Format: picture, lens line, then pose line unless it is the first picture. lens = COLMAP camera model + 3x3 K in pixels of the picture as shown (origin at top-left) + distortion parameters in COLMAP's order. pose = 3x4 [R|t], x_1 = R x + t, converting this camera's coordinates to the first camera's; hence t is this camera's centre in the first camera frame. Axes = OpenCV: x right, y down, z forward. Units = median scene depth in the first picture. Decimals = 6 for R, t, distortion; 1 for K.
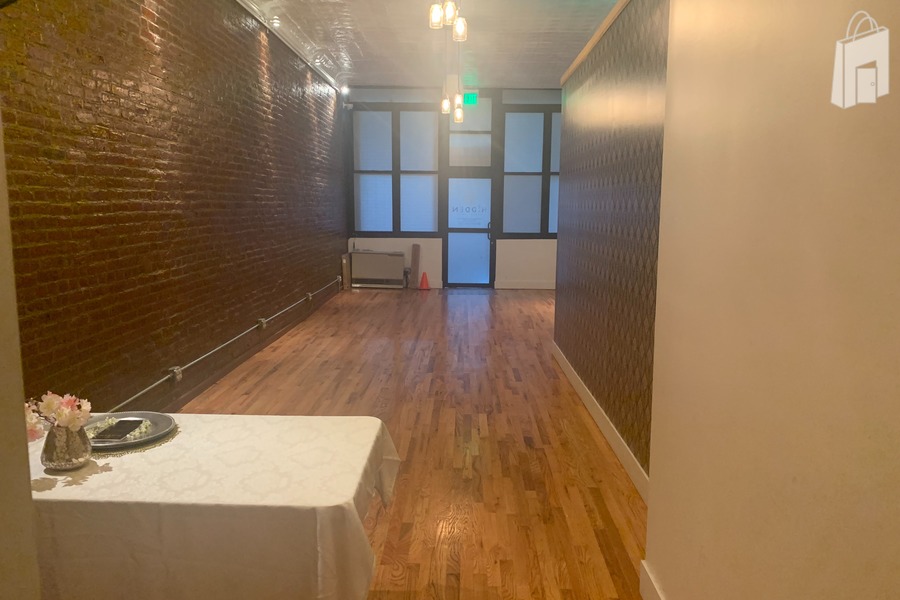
lens RADIAL K [[701.0, 0, 450.0], [0, 701.0, 300.0], [0, 0, 1]] dist [0.065444, -0.089464]
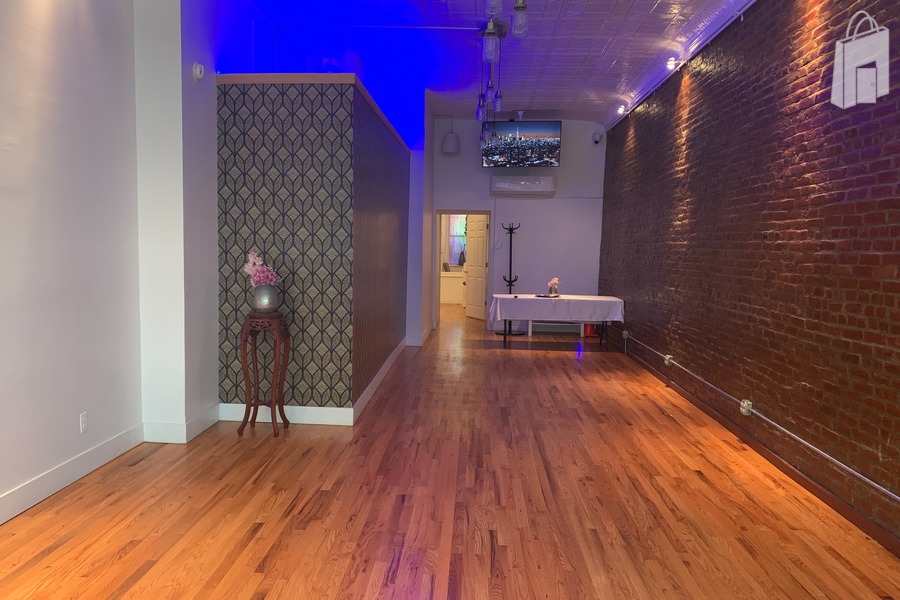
lens RADIAL K [[701.0, 0, 450.0], [0, 701.0, 300.0], [0, 0, 1]] dist [0.065444, -0.089464]
pose [[-0.999415, -0.029925, 0.016535, 0.031721], [-0.025677, 0.976293, 0.214927, -0.243758], [-0.022575, 0.214377, -0.976490, 1.847224]]
